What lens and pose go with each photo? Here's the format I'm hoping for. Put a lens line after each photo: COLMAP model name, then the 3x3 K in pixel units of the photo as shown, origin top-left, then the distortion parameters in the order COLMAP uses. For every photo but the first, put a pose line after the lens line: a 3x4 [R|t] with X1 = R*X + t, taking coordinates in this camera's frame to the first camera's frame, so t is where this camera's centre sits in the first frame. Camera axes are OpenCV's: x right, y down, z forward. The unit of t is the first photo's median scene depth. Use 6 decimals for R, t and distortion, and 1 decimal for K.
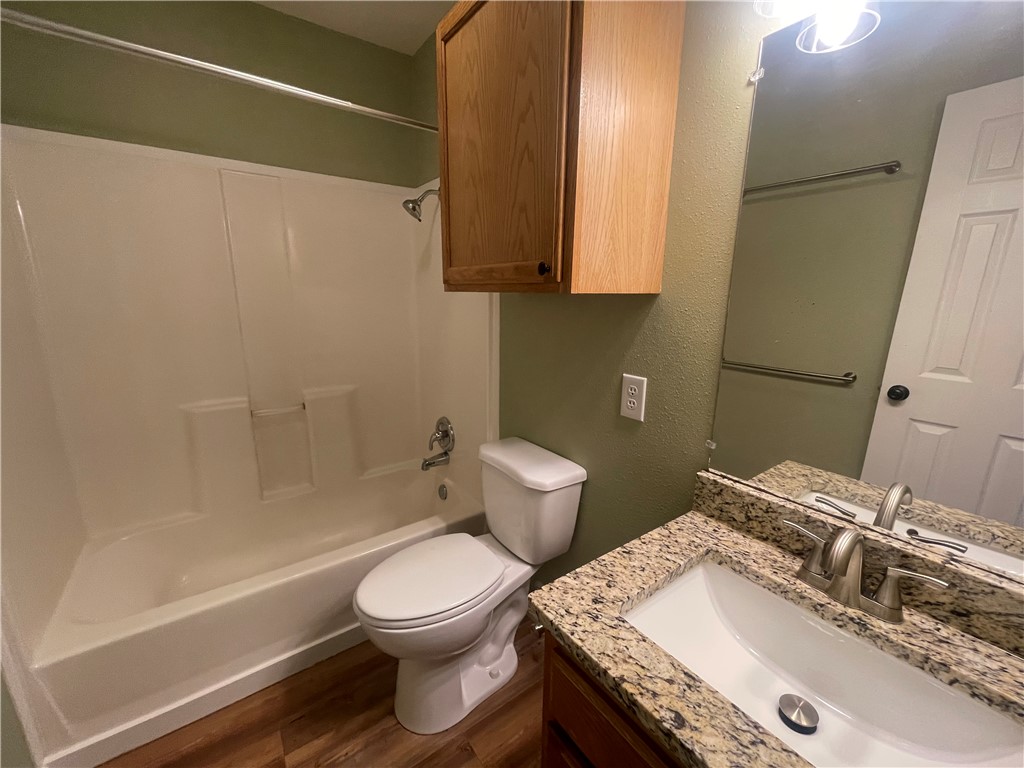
lens RADIAL K [[413.9, 0, 506.4], [0, 413.9, 388.3], [0, 0, 1]] dist [0.000078, -0.000241]
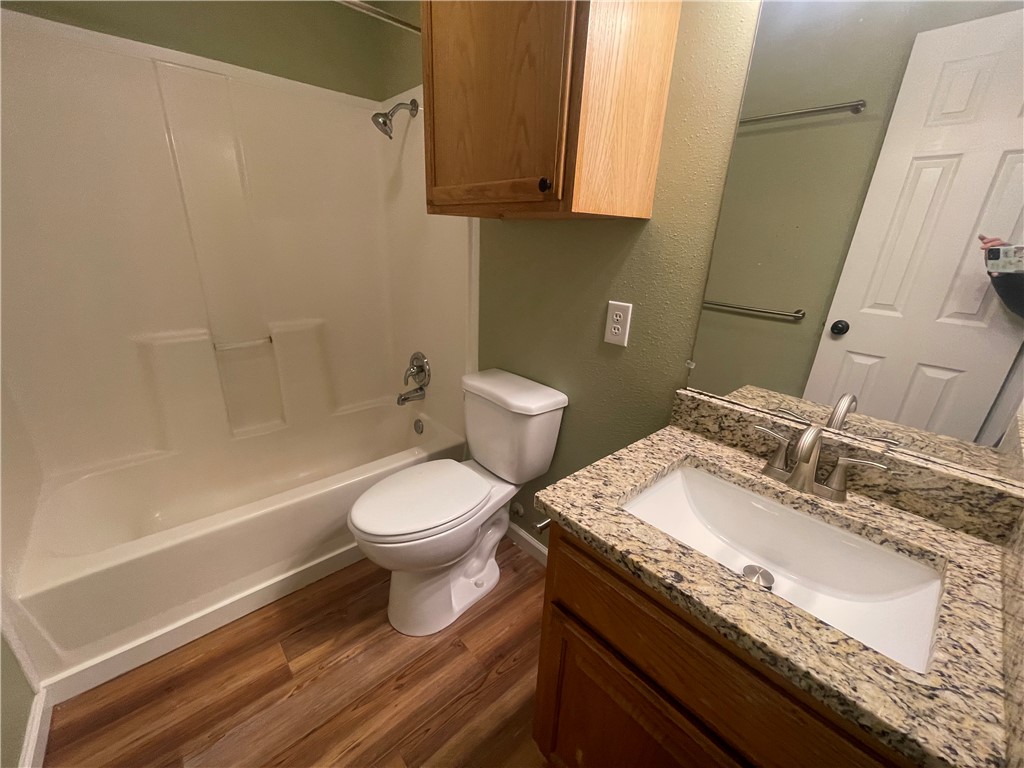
lens RADIAL K [[413.9, 0, 507.2], [0, 413.9, 387.0], [0, 0, 1]] dist [0.000078, -0.000241]
pose [[0.994345, -0.009987, 0.105725, -0.100589], [-0.003352, 0.992120, 0.125243, 0.061289], [-0.106143, -0.124889, 0.986477, -0.026755]]
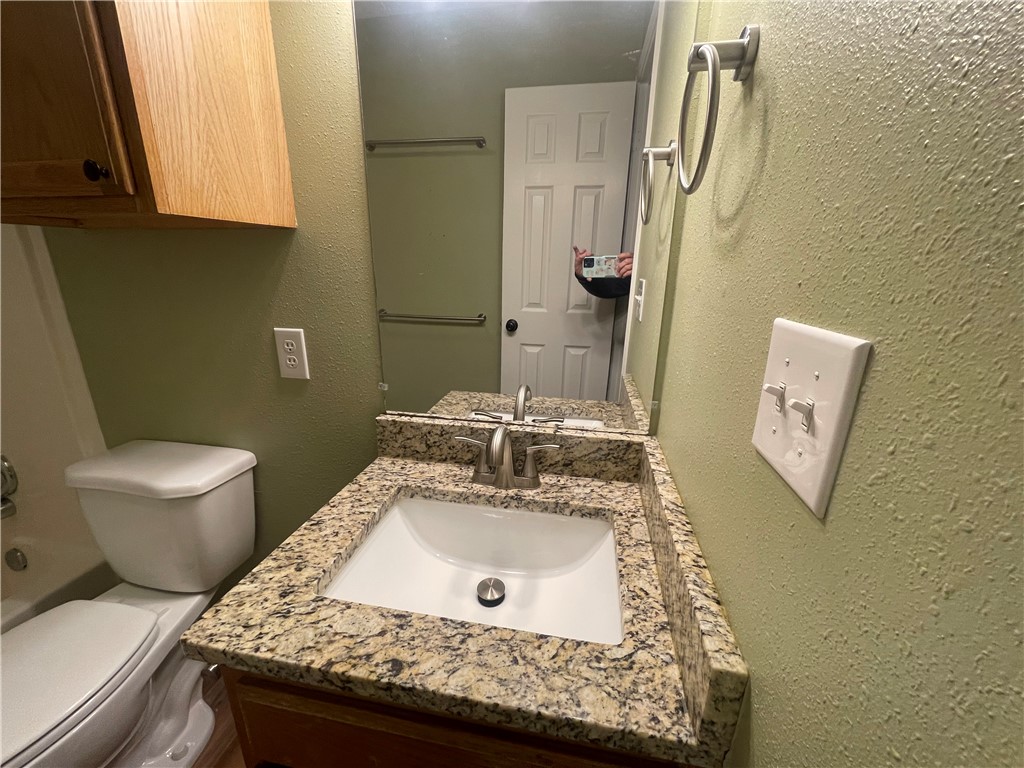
lens RADIAL K [[413.9, 0, 506.2], [0, 413.9, 387.6], [0, 0, 1]] dist [0.000078, -0.000241]
pose [[0.725780, -0.199651, 0.658318, 0.057417], [0.150195, 0.979861, 0.131580, 0.053284], [-0.671330, 0.003378, 0.741151, 0.073980]]
